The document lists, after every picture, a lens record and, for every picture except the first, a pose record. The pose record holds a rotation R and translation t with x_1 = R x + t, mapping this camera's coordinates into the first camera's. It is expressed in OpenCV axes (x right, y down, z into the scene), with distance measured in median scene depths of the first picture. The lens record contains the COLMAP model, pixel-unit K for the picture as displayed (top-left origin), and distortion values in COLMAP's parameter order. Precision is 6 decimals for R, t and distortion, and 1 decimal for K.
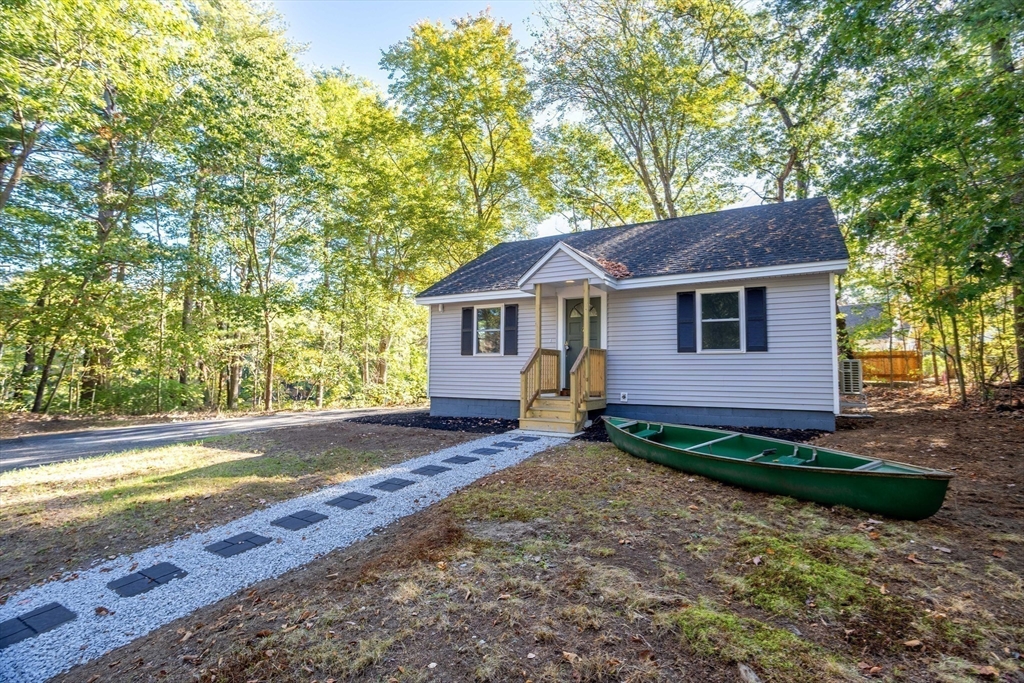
lens RADIAL K [[487.6, 0, 524.4], [0, 487.6, 329.9], [0, 0, 1]] dist [-0.033961, 0.008989]
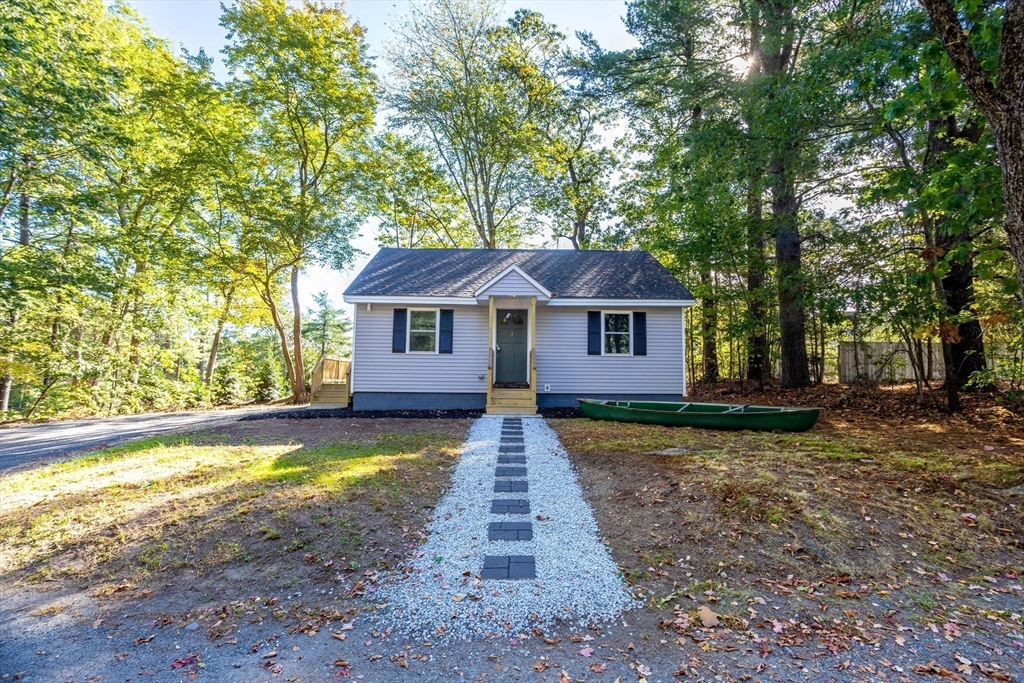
lens RADIAL K [[487.6, 0, 518.7], [0, 487.6, 334.9], [0, 0, 1]] dist [-0.033961, 0.008989]
pose [[0.851717, 0.047047, 0.521886, -0.574238], [-0.046907, 0.998808, -0.013487, 0.017927], [-0.521899, -0.012993, 0.852909, -0.074305]]
